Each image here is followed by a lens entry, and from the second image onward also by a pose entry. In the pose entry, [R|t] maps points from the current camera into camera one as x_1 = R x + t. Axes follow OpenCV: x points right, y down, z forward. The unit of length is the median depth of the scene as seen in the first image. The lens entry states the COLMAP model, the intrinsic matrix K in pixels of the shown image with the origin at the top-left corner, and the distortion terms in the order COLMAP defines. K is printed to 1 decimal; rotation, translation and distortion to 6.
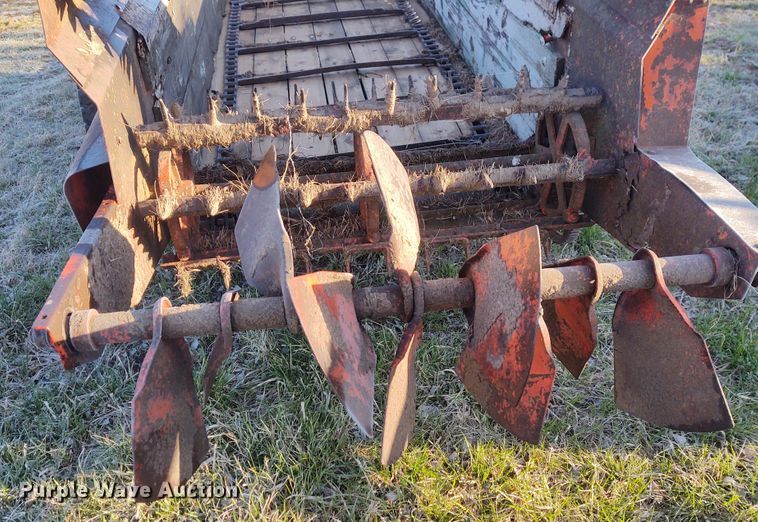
lens RADIAL K [[590.5, 0, 363.7], [0, 590.5, 291.9], [0, 0, 1]] dist [0.017624, -0.027891]
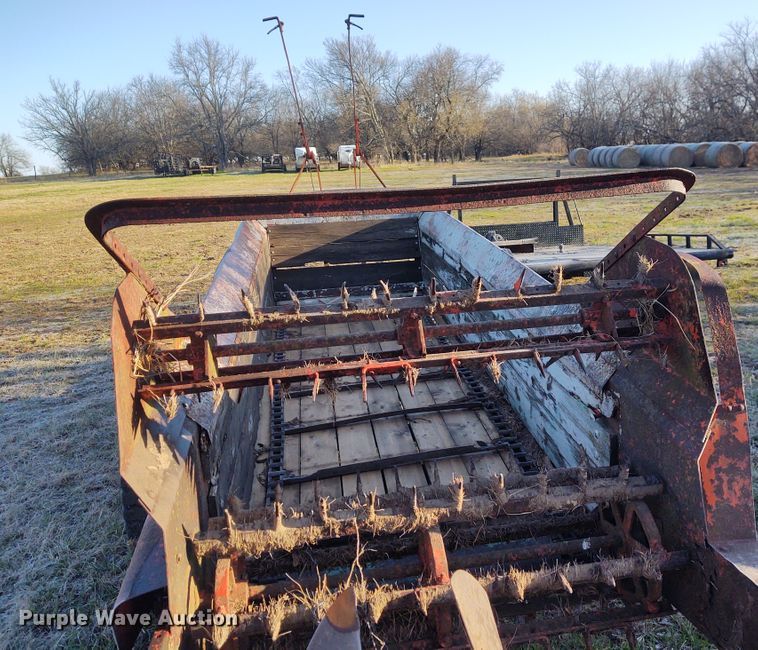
lens RADIAL K [[633.7, 0, 433.8], [0, 633.7, 339.2], [0, 0, 1]] dist [0.025092, -0.026348]
pose [[0.997551, -0.018791, 0.067366, -0.062729], [0.042916, 0.925024, -0.377478, -0.165937], [-0.055222, 0.379445, 0.923565, -0.092305]]
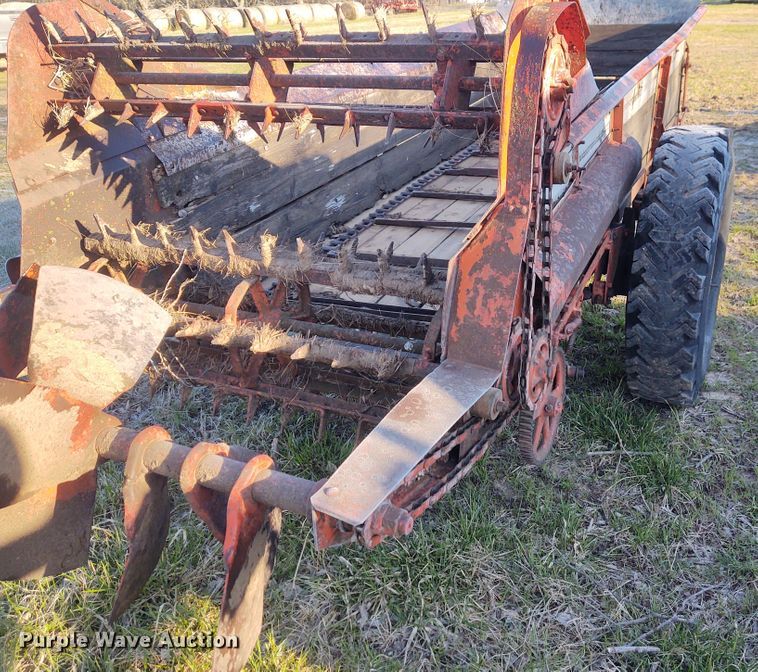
lens RADIAL K [[656.6, 0, 426.9], [0, 656.6, 345.0], [0, 0, 1]] dist [0.036629, -0.038082]
pose [[0.876910, 0.245736, -0.413089, 0.778733], [-0.305211, 0.948607, -0.083606, -0.163959], [0.371314, 0.199394, 0.906845, 0.112725]]
